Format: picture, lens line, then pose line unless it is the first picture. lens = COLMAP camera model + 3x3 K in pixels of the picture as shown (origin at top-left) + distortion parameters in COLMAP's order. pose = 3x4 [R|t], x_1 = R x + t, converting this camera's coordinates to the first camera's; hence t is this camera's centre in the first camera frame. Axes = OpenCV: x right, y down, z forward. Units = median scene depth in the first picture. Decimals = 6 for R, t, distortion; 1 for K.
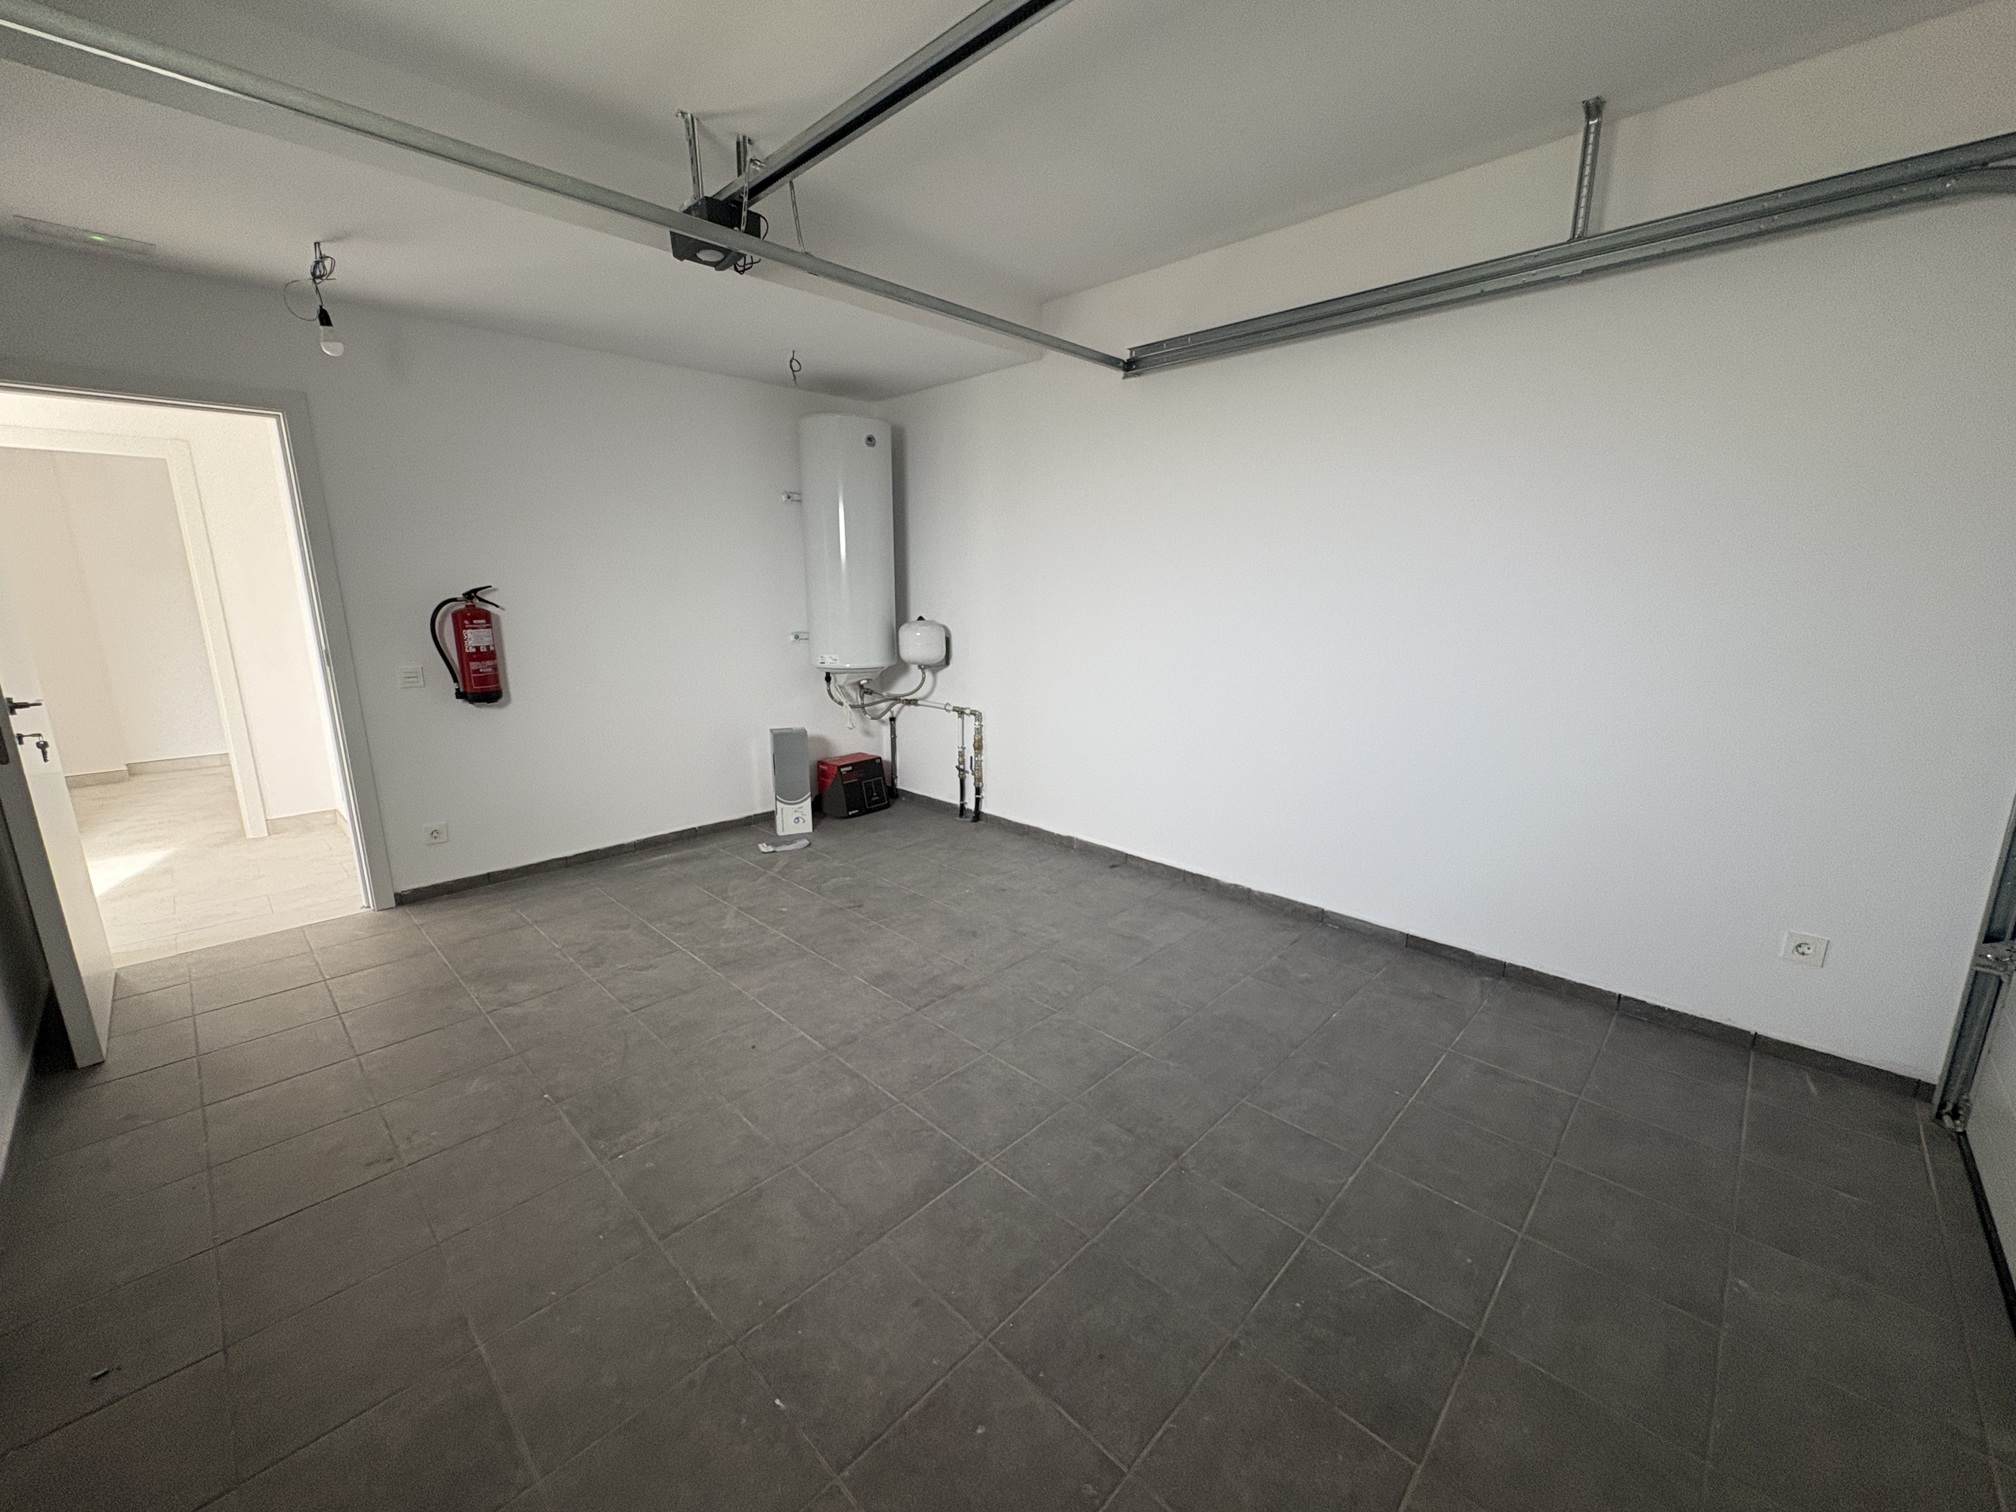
lens RADIAL K [[802.6, 0, 1004.6], [0, 802.6, 755.4], [0, 0, 1]] dist [0.000224, -0.000016]
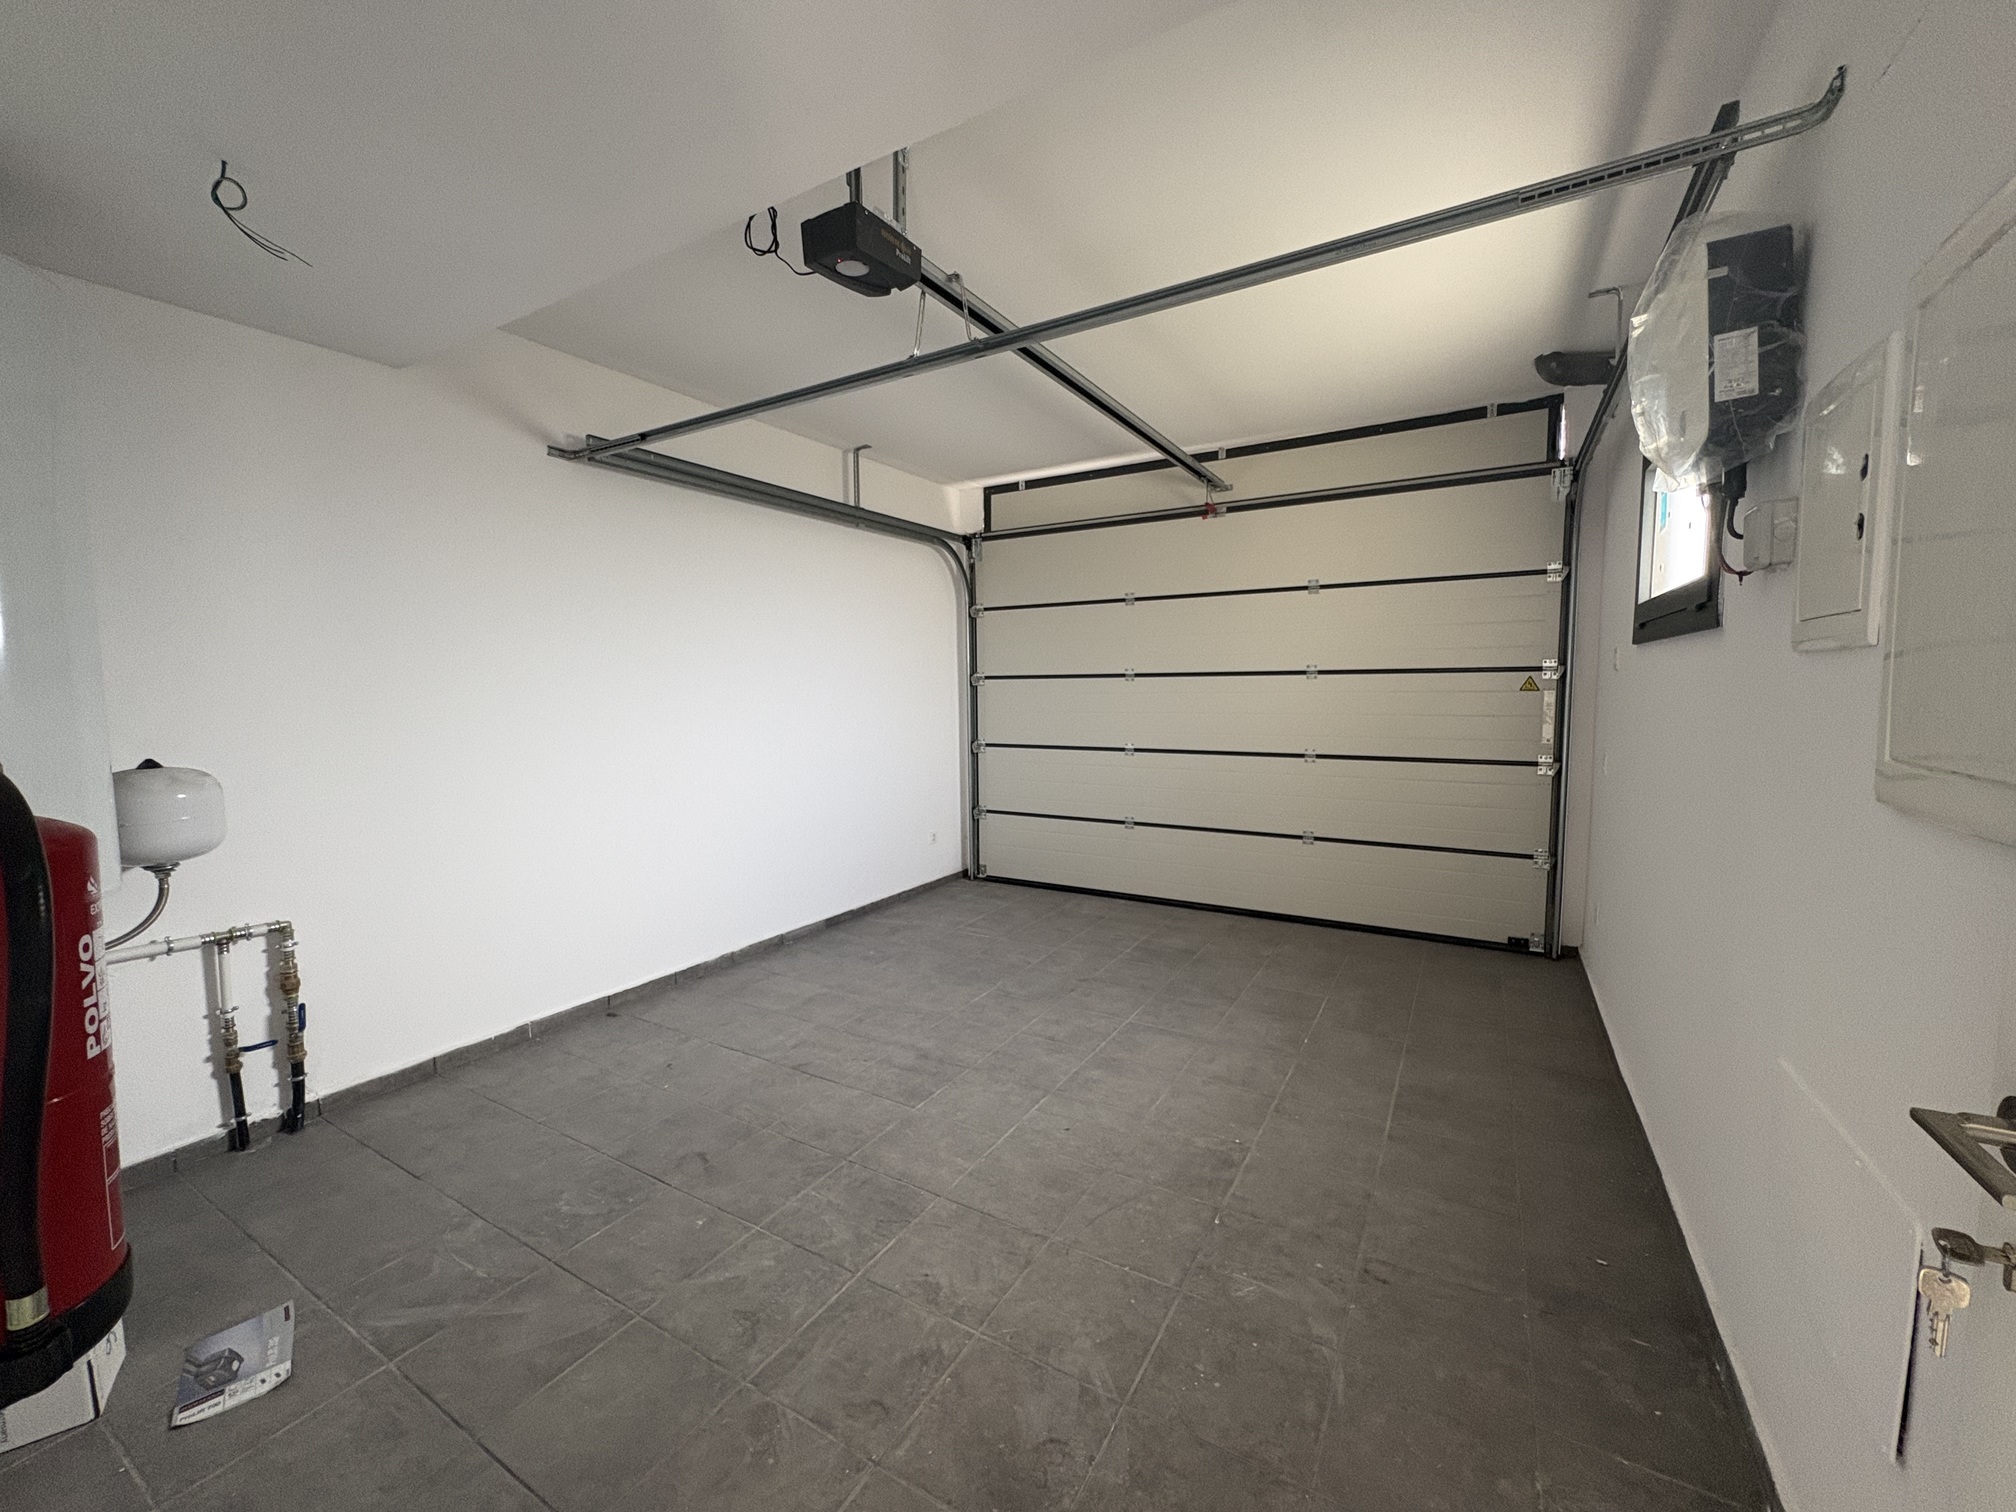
lens RADIAL K [[802.6, 0, 1004.6], [0, 802.6, 755.4], [0, 0, 1]] dist [0.000224, -0.000016]
pose [[-0.228646, -0.082204, 0.970033, -1.026564], [0.219813, 0.966336, 0.133703, -0.201711], [-0.948369, 0.243796, -0.202879, 0.968930]]
